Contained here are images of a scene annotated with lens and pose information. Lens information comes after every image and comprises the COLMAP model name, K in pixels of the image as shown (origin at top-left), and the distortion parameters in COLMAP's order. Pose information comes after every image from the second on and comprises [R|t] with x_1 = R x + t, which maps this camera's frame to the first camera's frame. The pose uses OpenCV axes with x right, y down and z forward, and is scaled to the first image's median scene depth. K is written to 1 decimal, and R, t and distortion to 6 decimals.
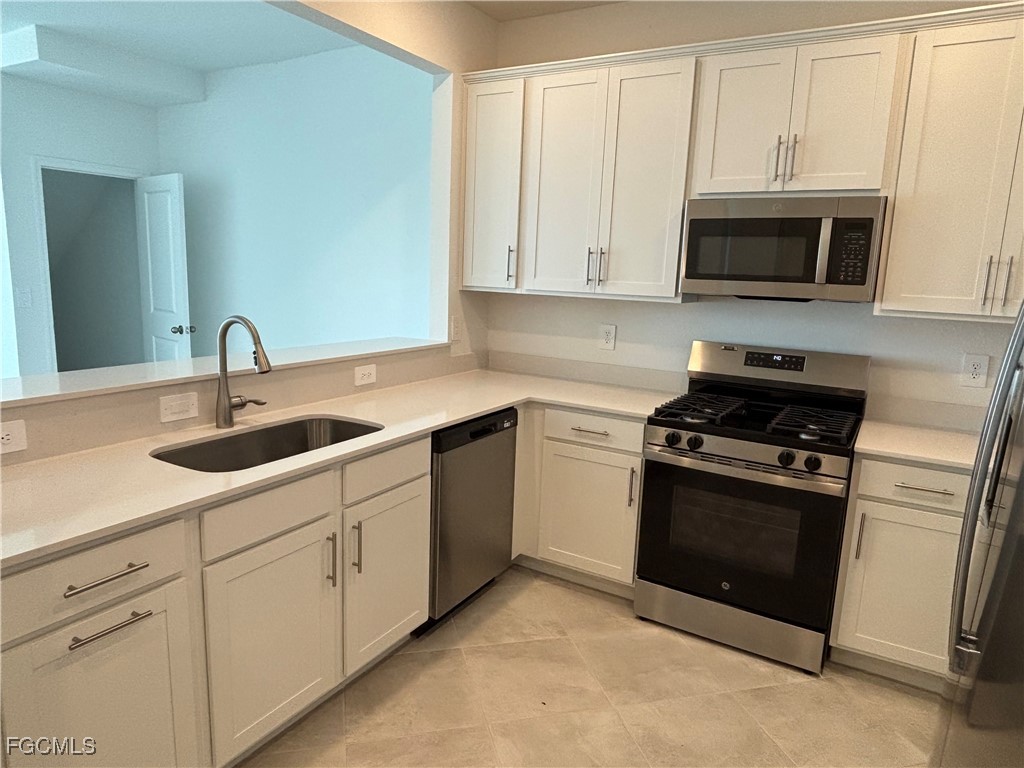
lens RADIAL K [[652.9, 0, 510.4], [0, 652.9, 386.4], [0, 0, 1]] dist [-0.003289, -0.001574]
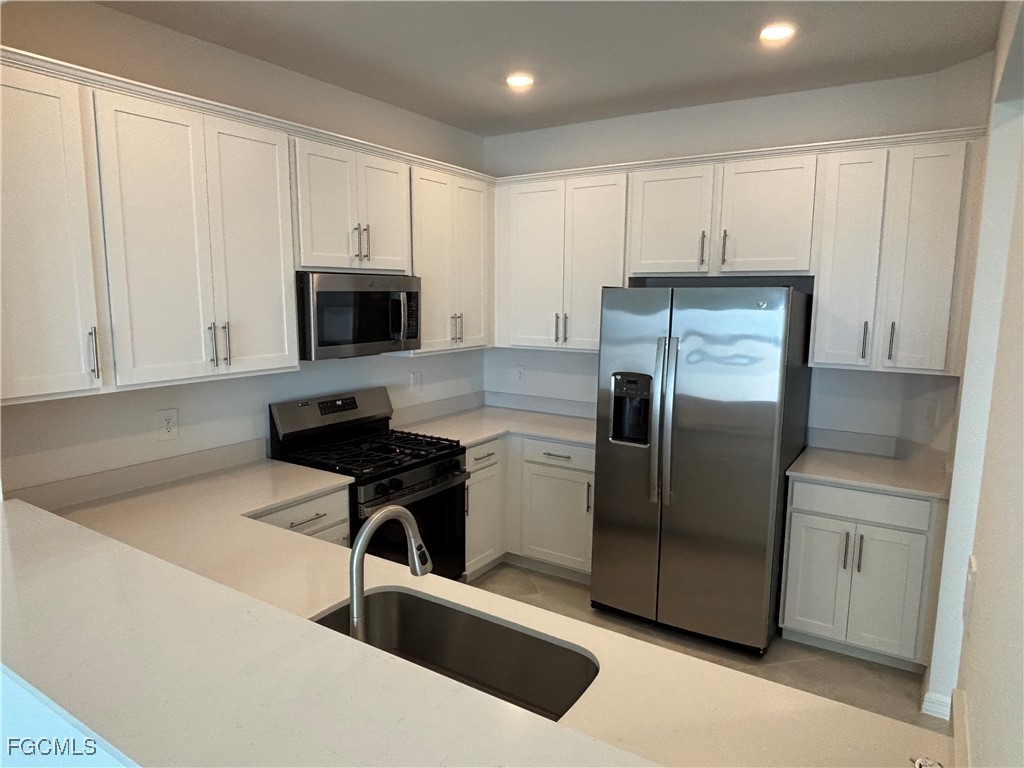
lens RADIAL K [[652.9, 0, 510.4], [0, 652.9, 383.1], [0, 0, 1]] dist [-0.003289, -0.001574]
pose [[0.052809, -0.179275, 0.982381, -0.729568], [0.168321, 0.971276, 0.168200, -0.224912], [-0.984317, 0.156473, 0.081468, 0.596208]]
